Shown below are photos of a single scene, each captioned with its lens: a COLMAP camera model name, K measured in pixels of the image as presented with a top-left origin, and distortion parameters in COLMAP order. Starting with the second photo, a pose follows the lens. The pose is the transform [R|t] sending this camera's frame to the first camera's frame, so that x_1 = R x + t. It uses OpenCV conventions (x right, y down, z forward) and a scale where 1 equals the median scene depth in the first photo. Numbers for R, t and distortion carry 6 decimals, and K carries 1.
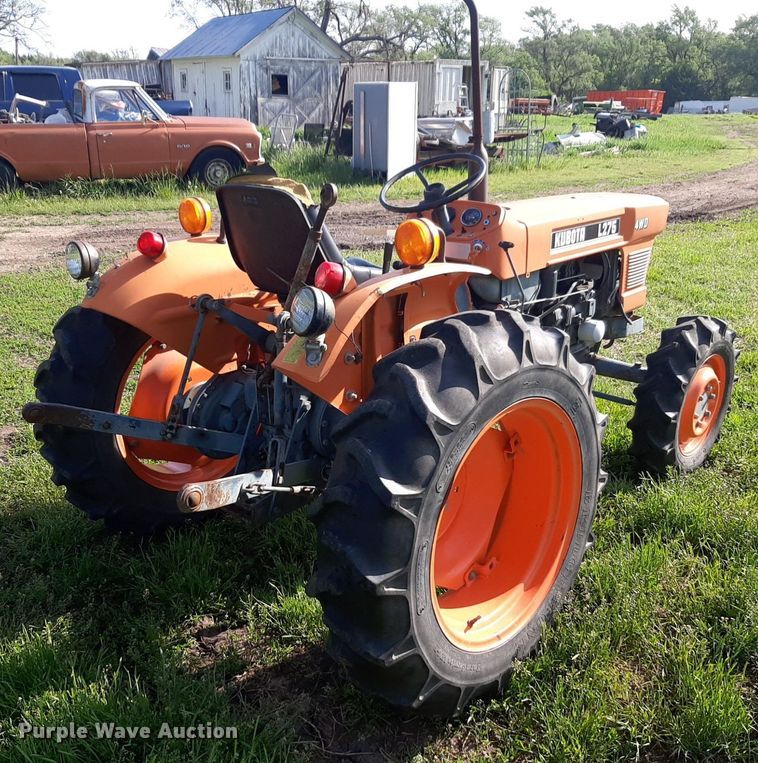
lens RADIAL K [[880.8, 0, 379.0], [0, 880.8, 332.7], [0, 0, 1]] dist [0.030362, 0.003516]
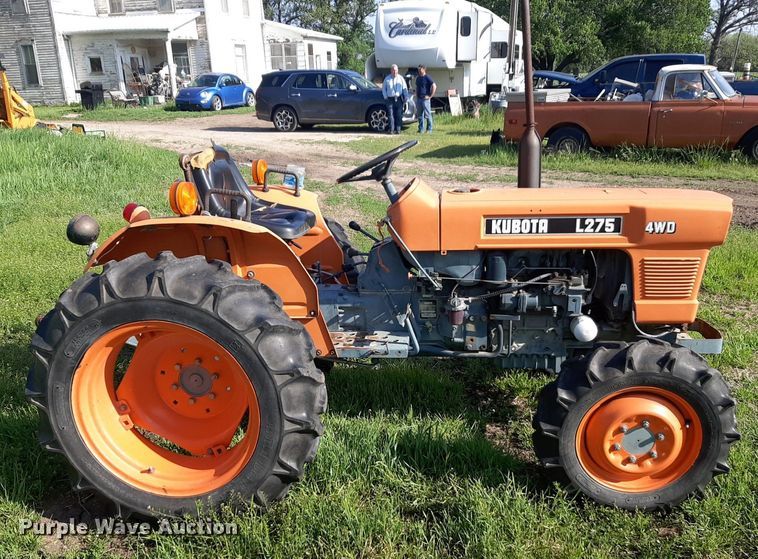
lens RADIAL K [[715.9, 0, 379.0], [0, 715.9, 279.5], [0, 0, 1]] dist [0.075818, -0.197954]
pose [[0.605498, 0.199055, -0.770551, 0.738200], [-0.186647, 0.976730, 0.105650, -0.101193], [0.773651, 0.079850, 0.628561, 0.343061]]
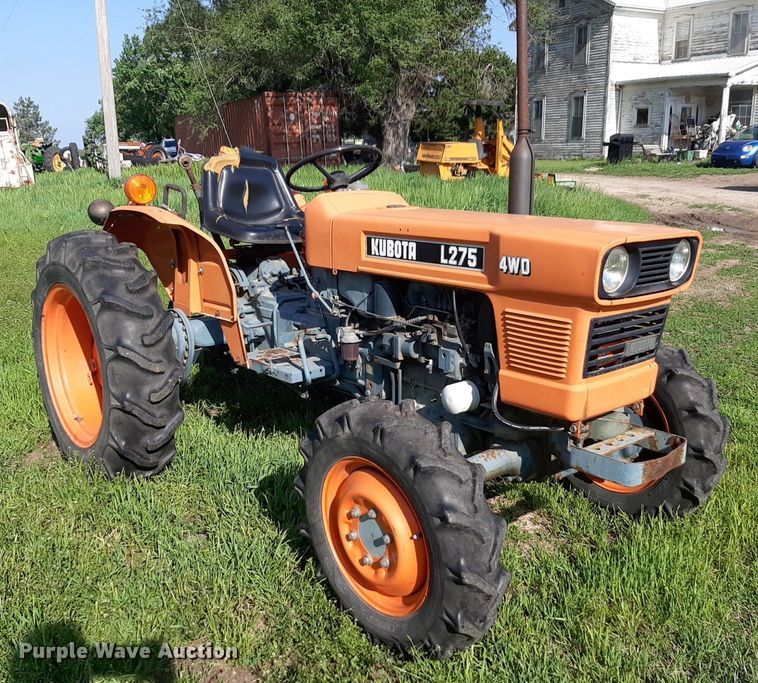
lens RADIAL K [[793.1, 0, 379.0], [0, 793.1, 341.5], [0, 0, 1]] dist [0.124649, -0.261706]
pose [[-0.126513, 0.226412, -0.965781, 0.910659], [-0.249520, 0.935035, 0.251890, -0.201640], [0.960070, 0.272849, -0.061800, 1.013175]]
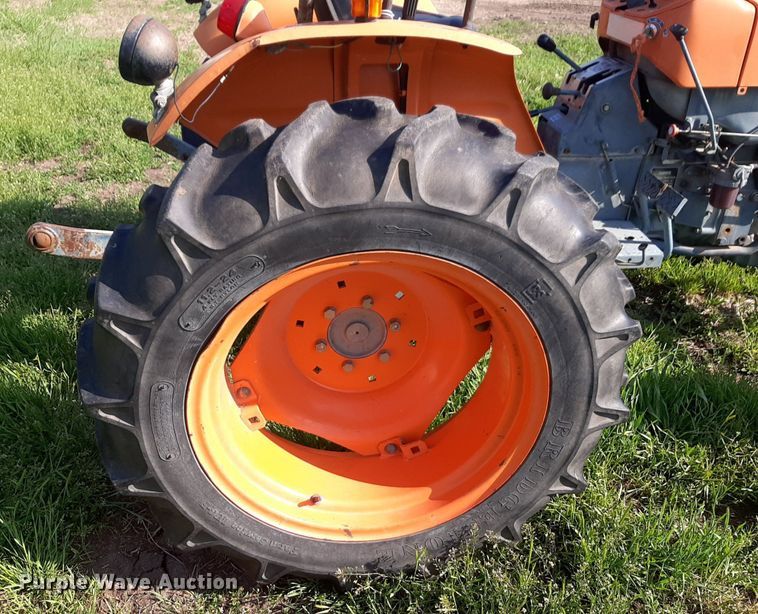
lens RADIAL K [[721.2, 0, 329.4], [0, 721.2, 297.3], [0, 0, 1]] dist [-0.003101, -0.009180]
pose [[0.742602, 0.344932, -0.574077, 0.271256], [-0.187583, 0.929987, 0.316128, -0.030827], [0.642926, -0.127070, 0.755314, 0.347313]]
